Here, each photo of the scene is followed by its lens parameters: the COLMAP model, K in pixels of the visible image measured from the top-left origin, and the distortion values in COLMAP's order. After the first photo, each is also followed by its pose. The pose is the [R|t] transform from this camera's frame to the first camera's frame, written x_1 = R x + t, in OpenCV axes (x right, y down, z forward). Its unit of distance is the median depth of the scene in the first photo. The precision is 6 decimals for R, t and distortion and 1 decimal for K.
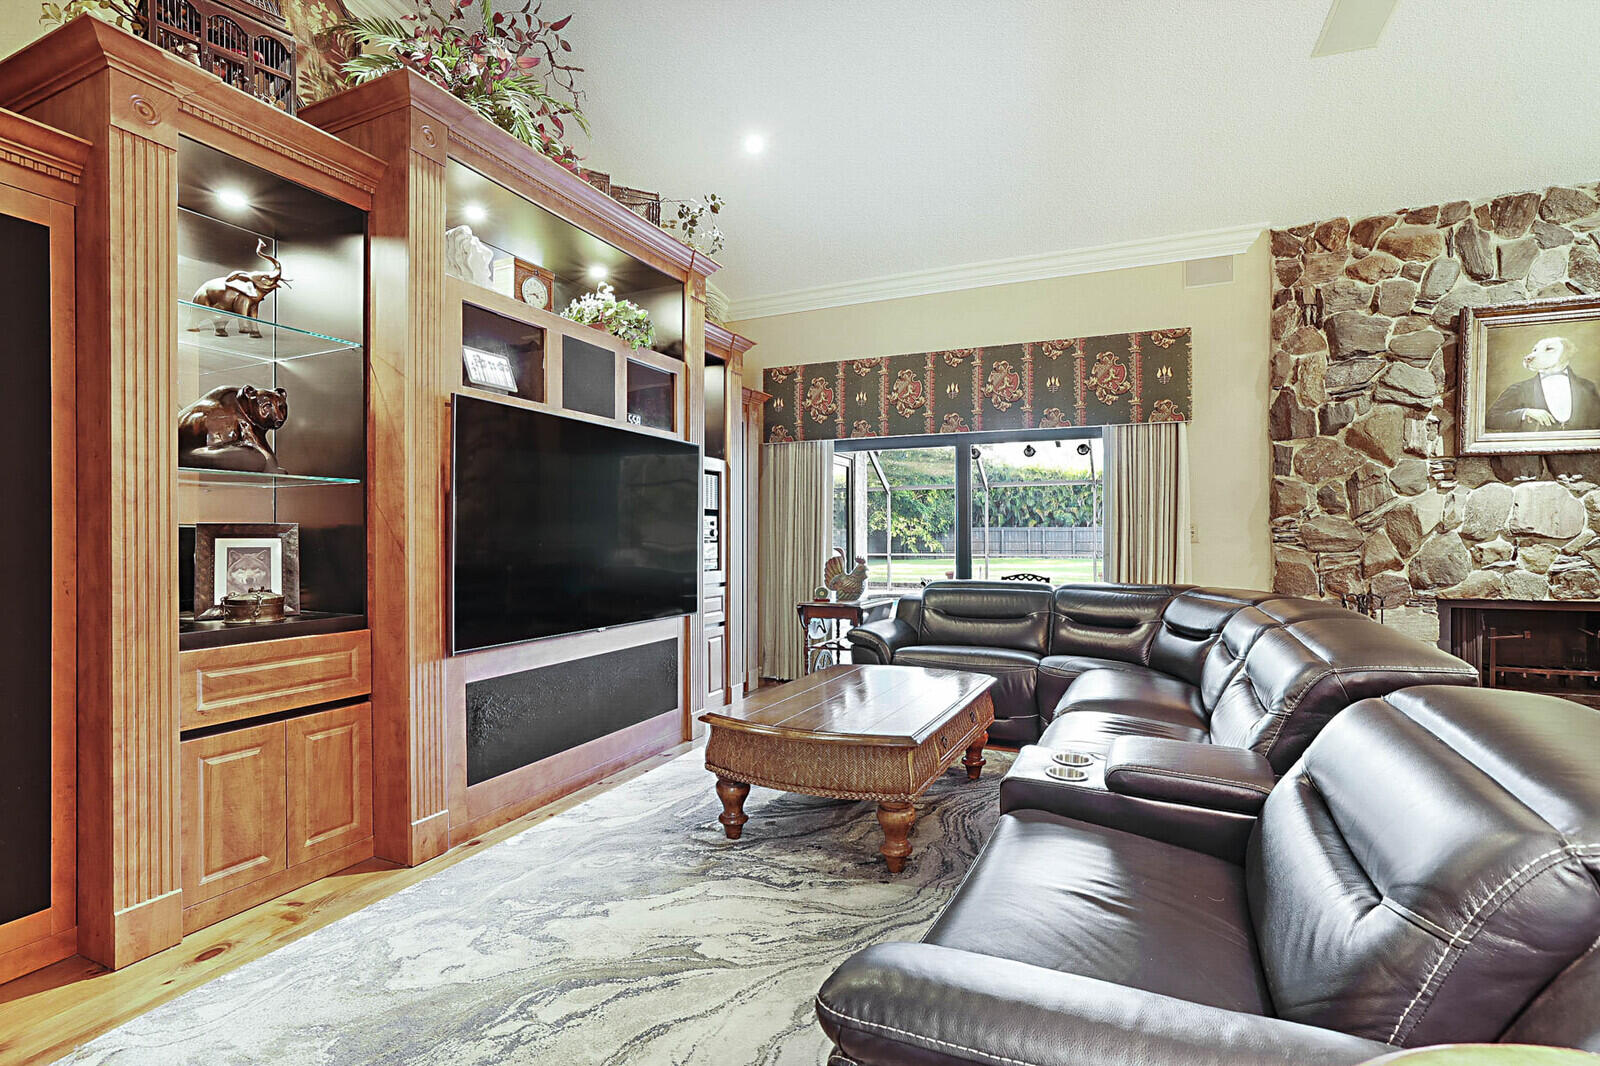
lens RADIAL K [[754.8, 0, 793.8], [0, 754.8, 535.6], [0, 0, 1]] dist [-0.031574, 0.018260]
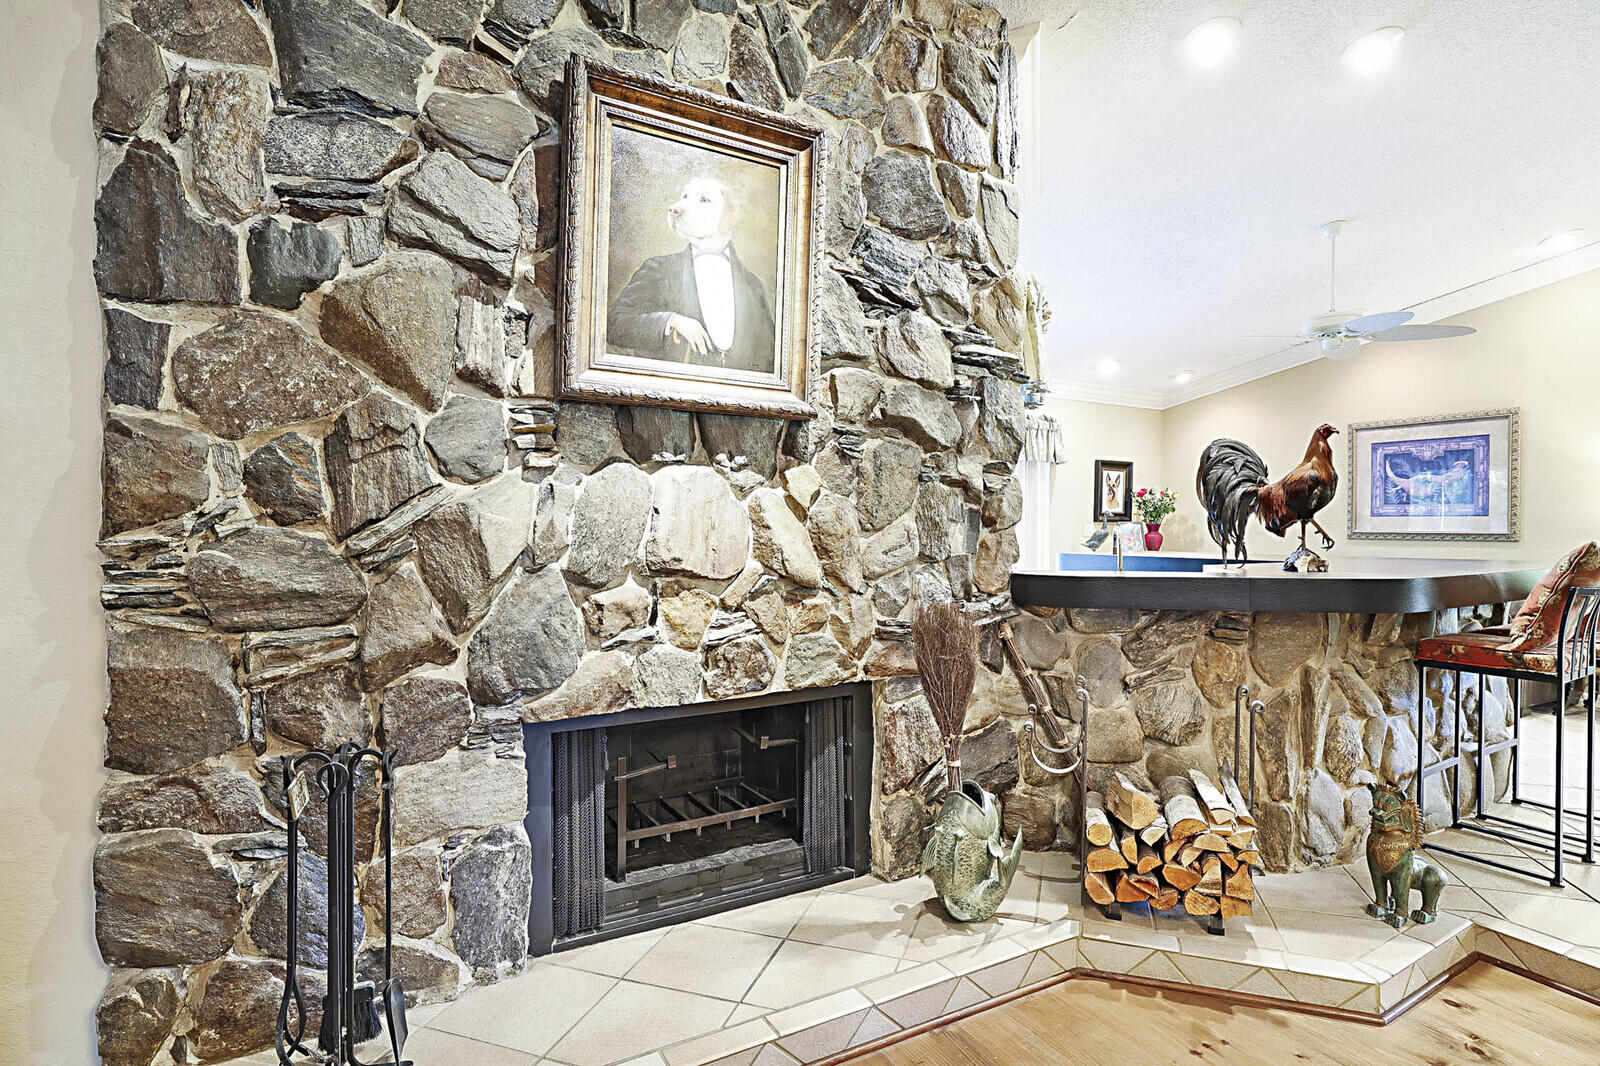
lens RADIAL K [[816.4, 0, 805.7], [0, 816.4, 528.6], [0, 0, 1]] dist [-0.032524, 0.024226]
pose [[0.589226, 0.000600, 0.807968, 0.575752], [-0.004068, 0.999989, 0.002224, -0.030248], [-0.807958, -0.004597, 0.589222, 0.585209]]
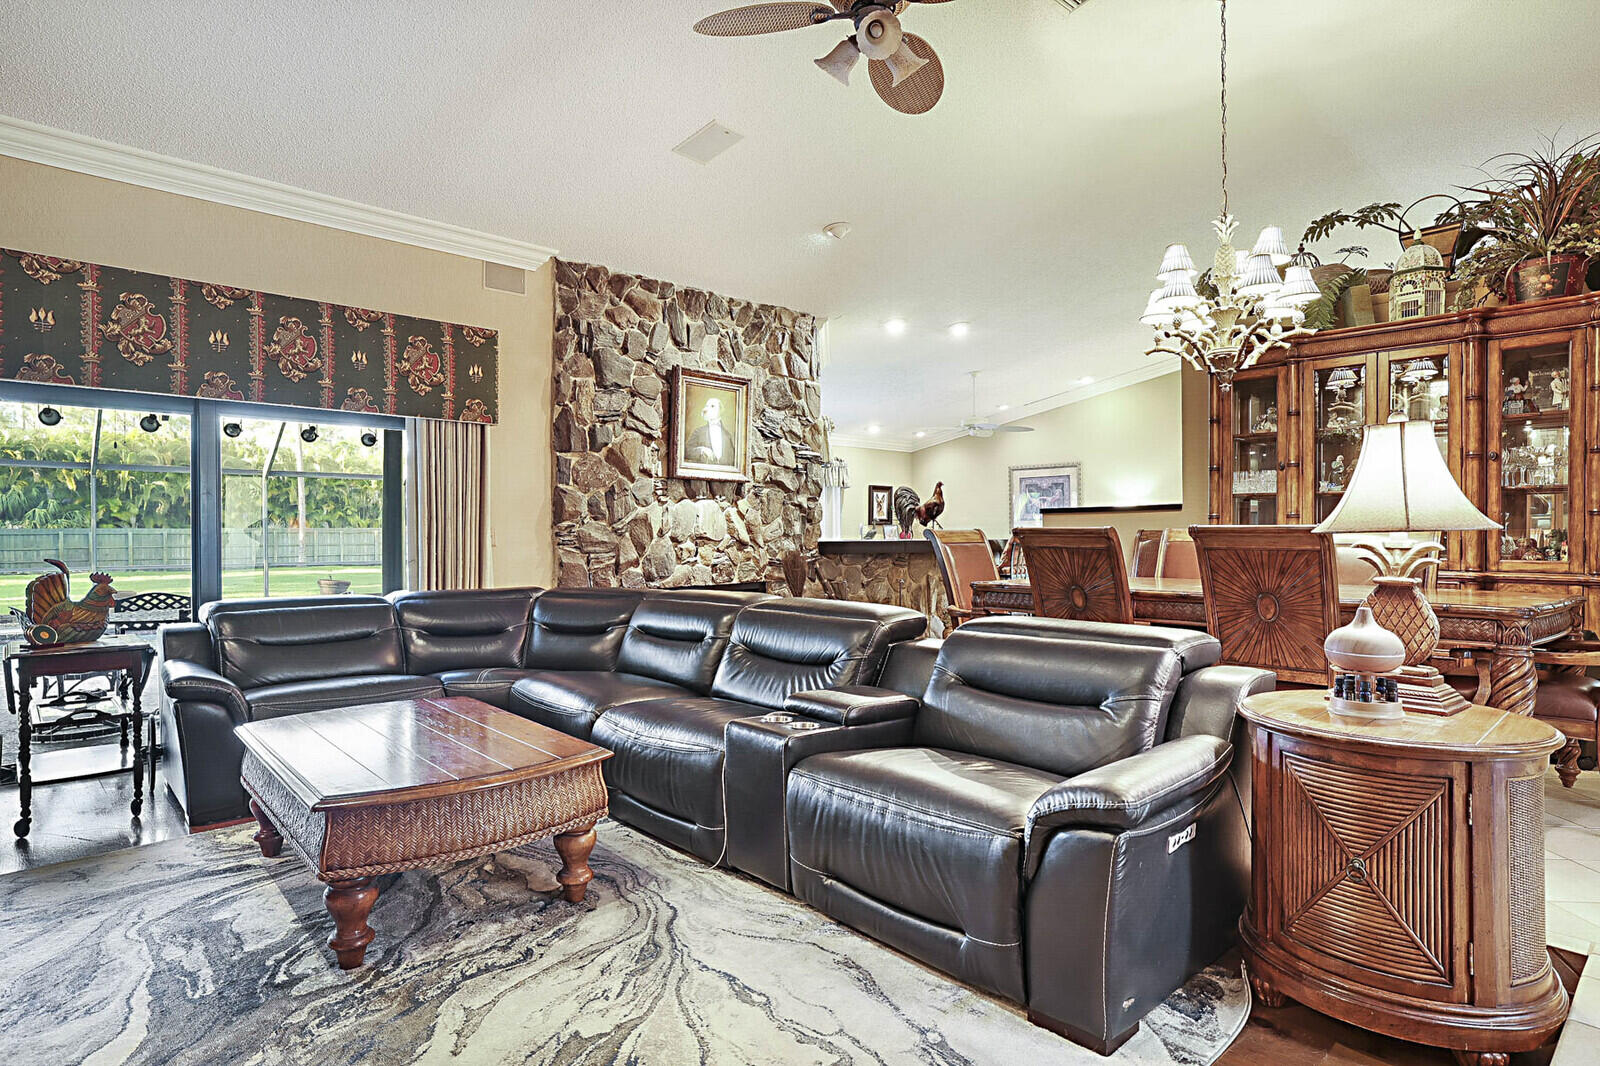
lens RADIAL K [[889.7, 0, 800.0], [0, 889.7, 533.0], [0, 0, 1]] dist [-0.016385, 0.026699]
pose [[0.387352, 0.005127, 0.921918, -0.443038], [0.004234, 0.999964, -0.007340, 0.002271], [-0.921922, 0.006746, 0.387317, 0.185610]]
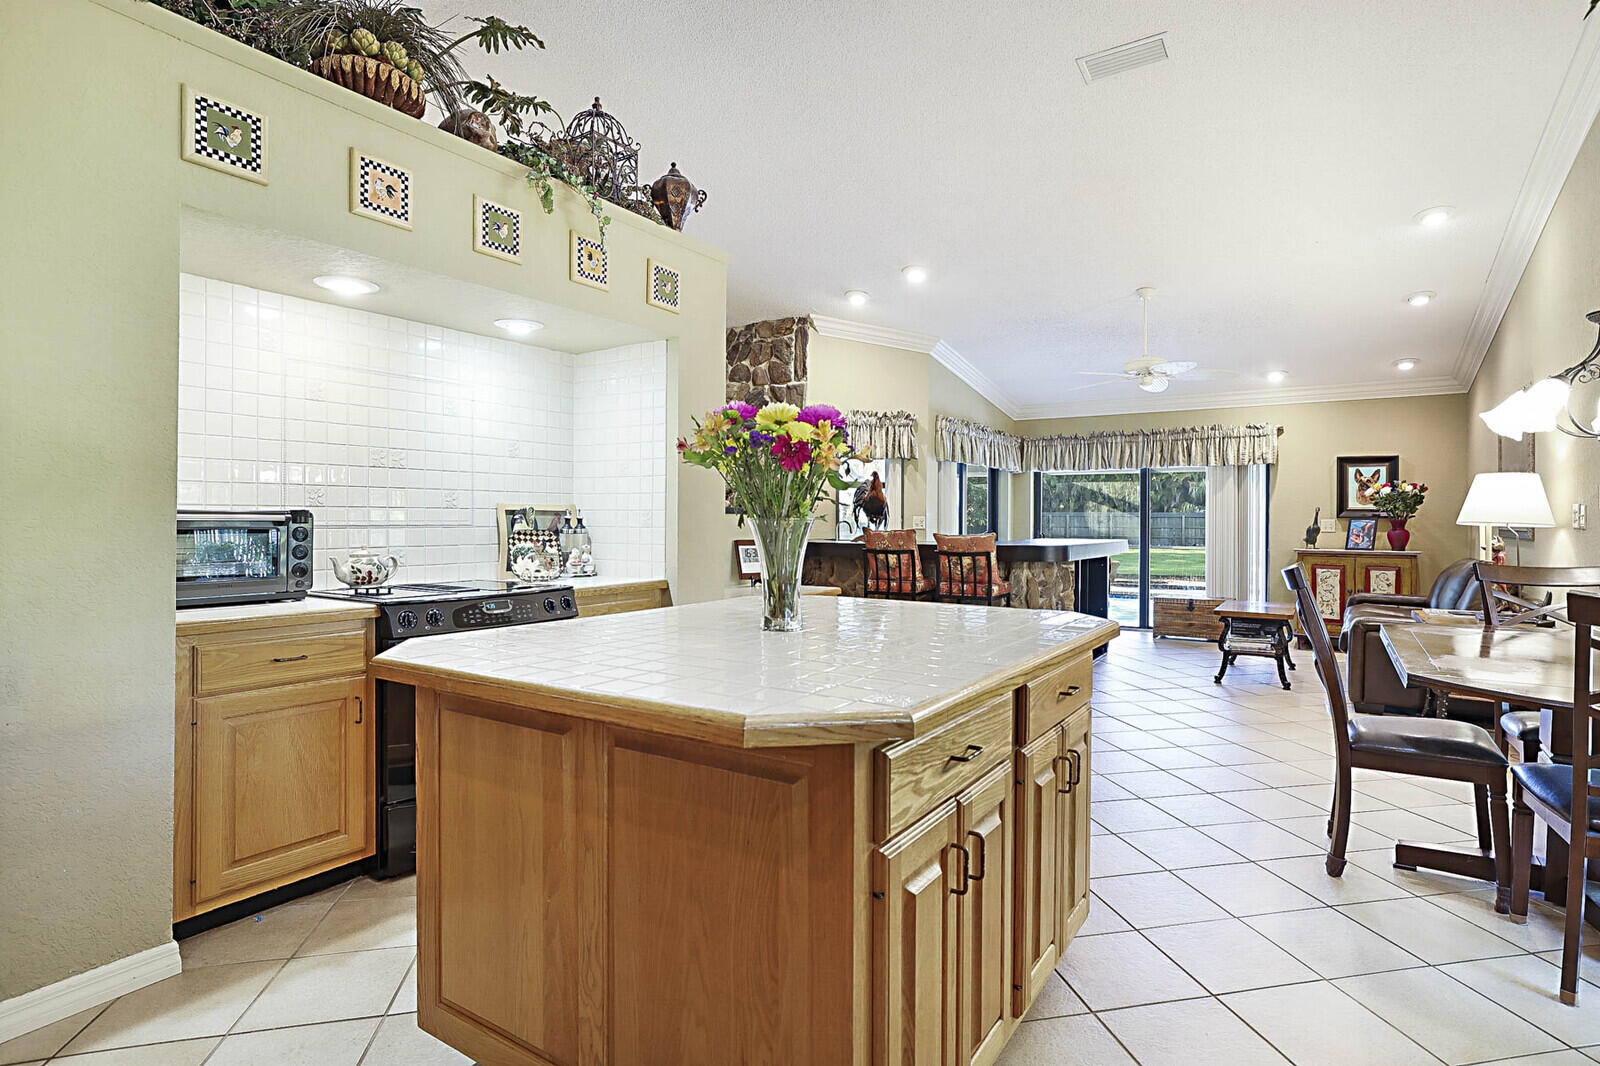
lens RADIAL K [[816.4, 0, 805.7], [0, 816.4, 528.6], [0, 0, 1]] dist [-0.032524, 0.024226]
pose [[0.989018, 0.004895, -0.147717, 1.453292], [-0.003448, 0.999943, 0.010057, -0.034760], [0.147758, -0.009437, 0.988979, -0.765086]]
